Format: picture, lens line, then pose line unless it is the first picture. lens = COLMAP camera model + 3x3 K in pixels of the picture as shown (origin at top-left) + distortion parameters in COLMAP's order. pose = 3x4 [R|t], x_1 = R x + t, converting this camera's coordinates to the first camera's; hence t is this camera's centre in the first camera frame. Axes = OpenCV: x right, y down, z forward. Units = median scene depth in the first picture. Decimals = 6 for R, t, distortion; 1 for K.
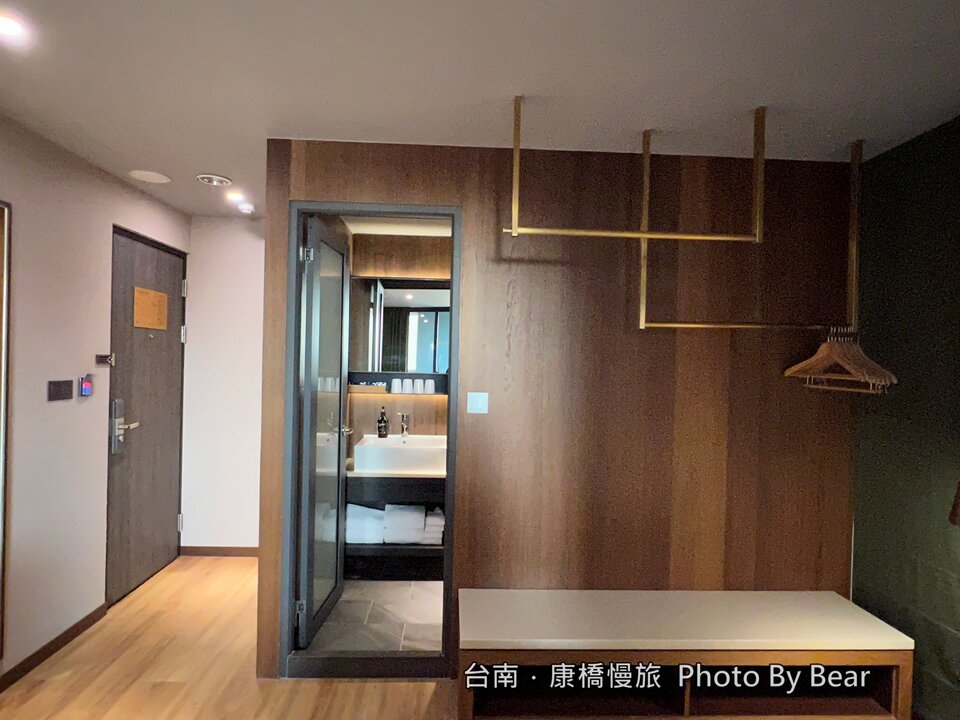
lens RADIAL K [[576.3, 0, 480.0], [0, 576.3, 360.0], [0, 0, 1]] dist [0.000968, -0.000141]
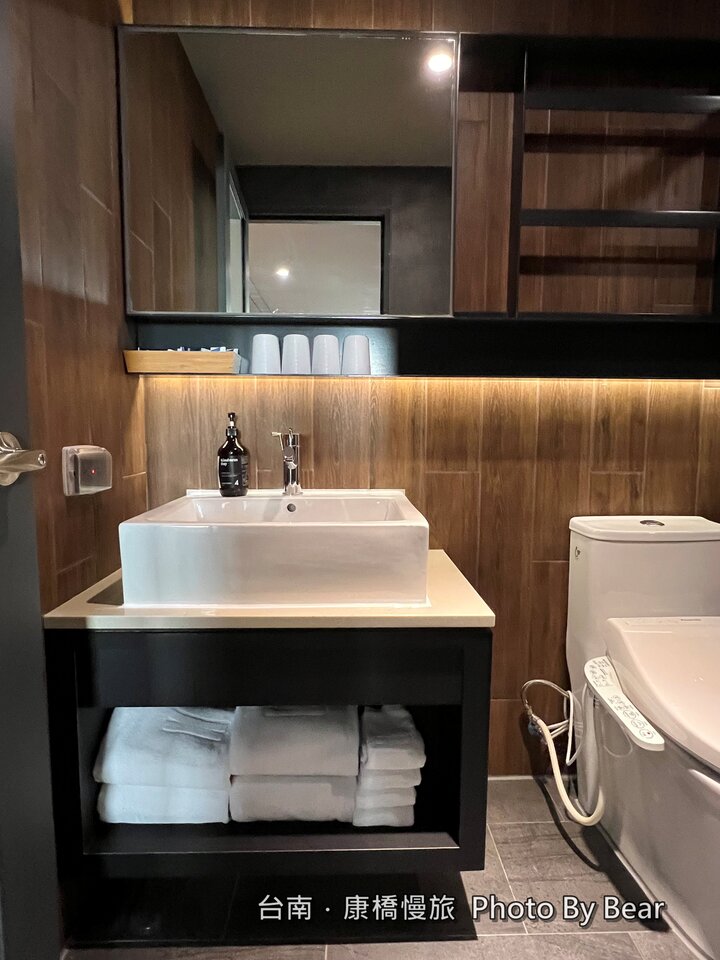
lens RADIAL K [[502.4, 0, 360.0], [0, 502.4, 480.0], [0, 0, 1]] dist [-0.001305, -0.000209]
pose [[0.999504, -0.016199, -0.027015, -0.078439], [0.018551, 0.995842, 0.089187, 0.097005], [0.025458, -0.089644, 0.995648, 0.682498]]
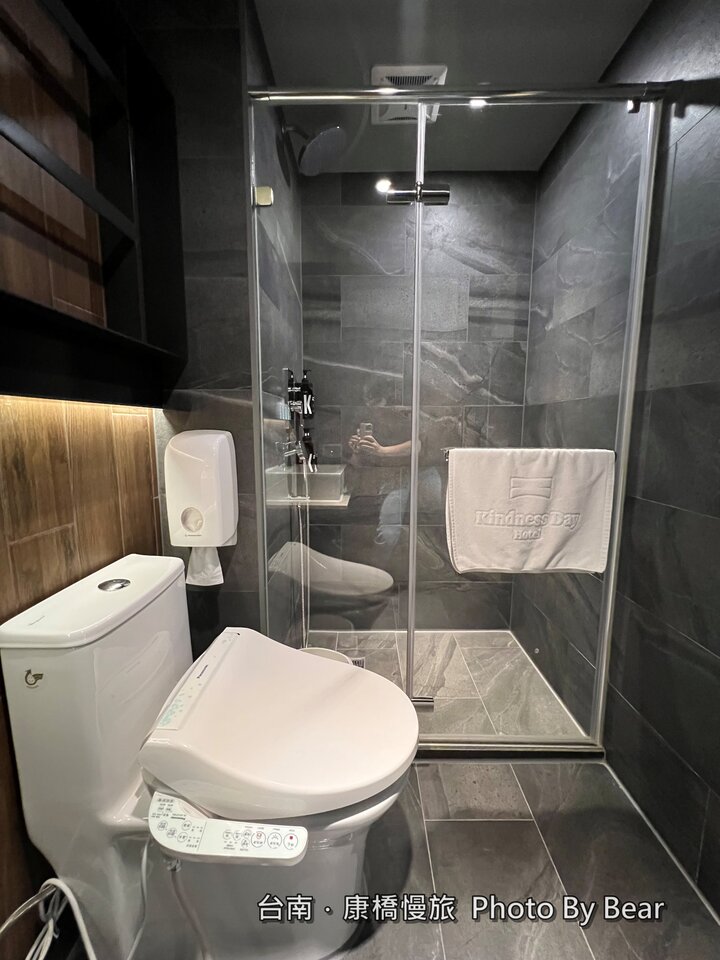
lens RADIAL K [[385.0, 0, 360.0], [0, 385.0, 480.0], [0, 0, 1]] dist [0.000885, 0.000645]
pose [[0.058550, -0.162392, 0.984988, -0.079556], [0.005255, 0.986717, 0.162364, 0.059227], [-0.998271, -0.004330, 0.058626, 0.967609]]
